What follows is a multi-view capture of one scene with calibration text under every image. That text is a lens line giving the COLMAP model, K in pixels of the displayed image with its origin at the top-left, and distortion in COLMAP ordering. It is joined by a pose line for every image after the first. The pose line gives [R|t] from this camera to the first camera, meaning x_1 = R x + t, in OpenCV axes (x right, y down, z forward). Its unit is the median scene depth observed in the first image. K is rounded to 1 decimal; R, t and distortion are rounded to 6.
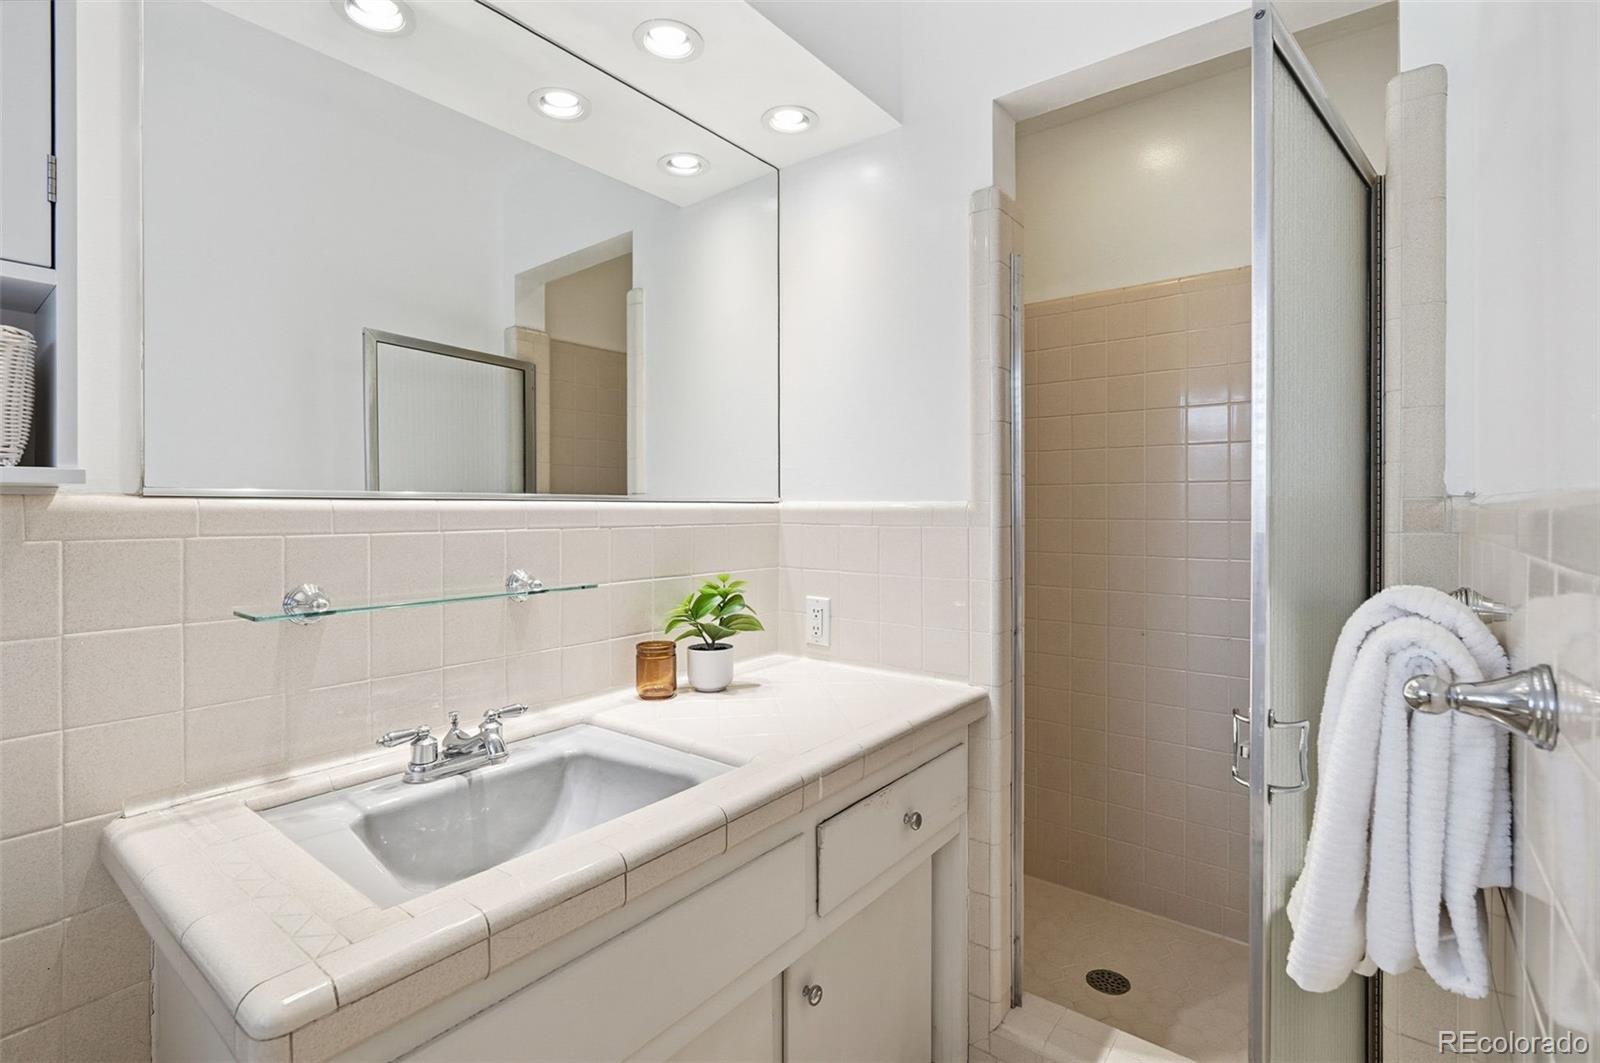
lens RADIAL K [[748.1, 0, 804.3], [0, 748.1, 515.8], [0, 0, 1]] dist [-0.016720, 0.006105]
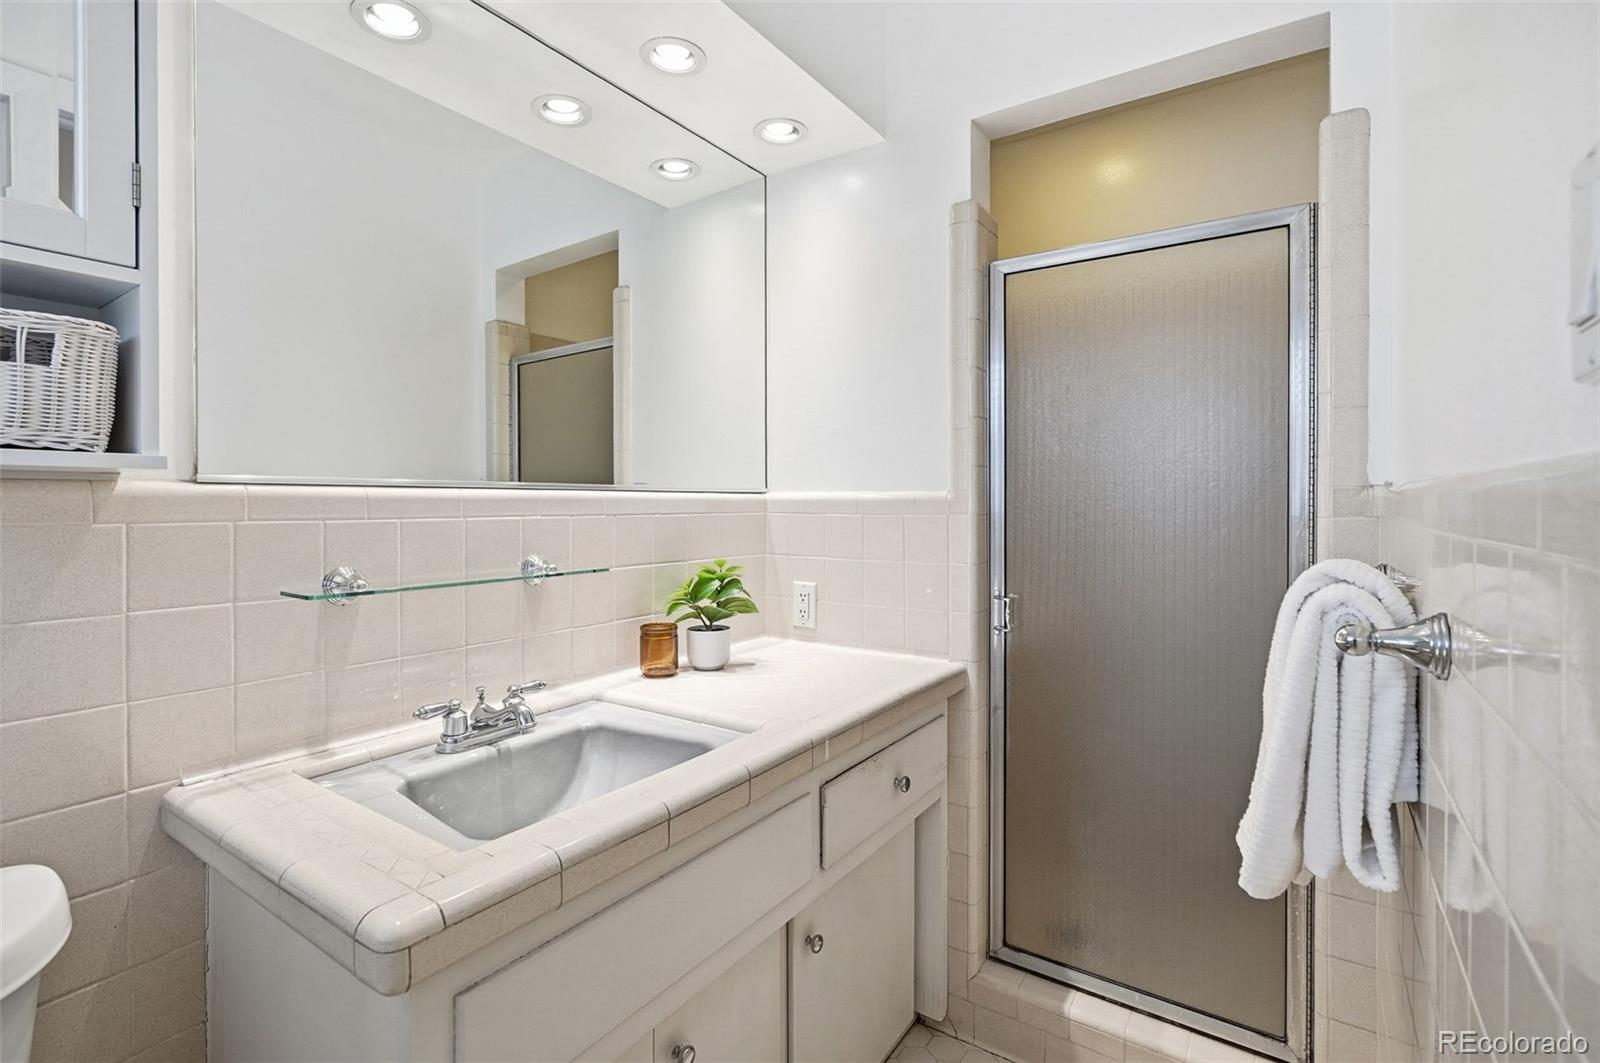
lens RADIAL K [[748.1, 0, 804.3], [0, 748.1, 515.8], [0, 0, 1]] dist [-0.016720, 0.006105]
pose [[0.998001, -0.001138, 0.063186, -0.081630], [0.000747, 0.999980, 0.006211, 0.013084], [-0.063192, -0.006152, 0.997982, -0.095077]]
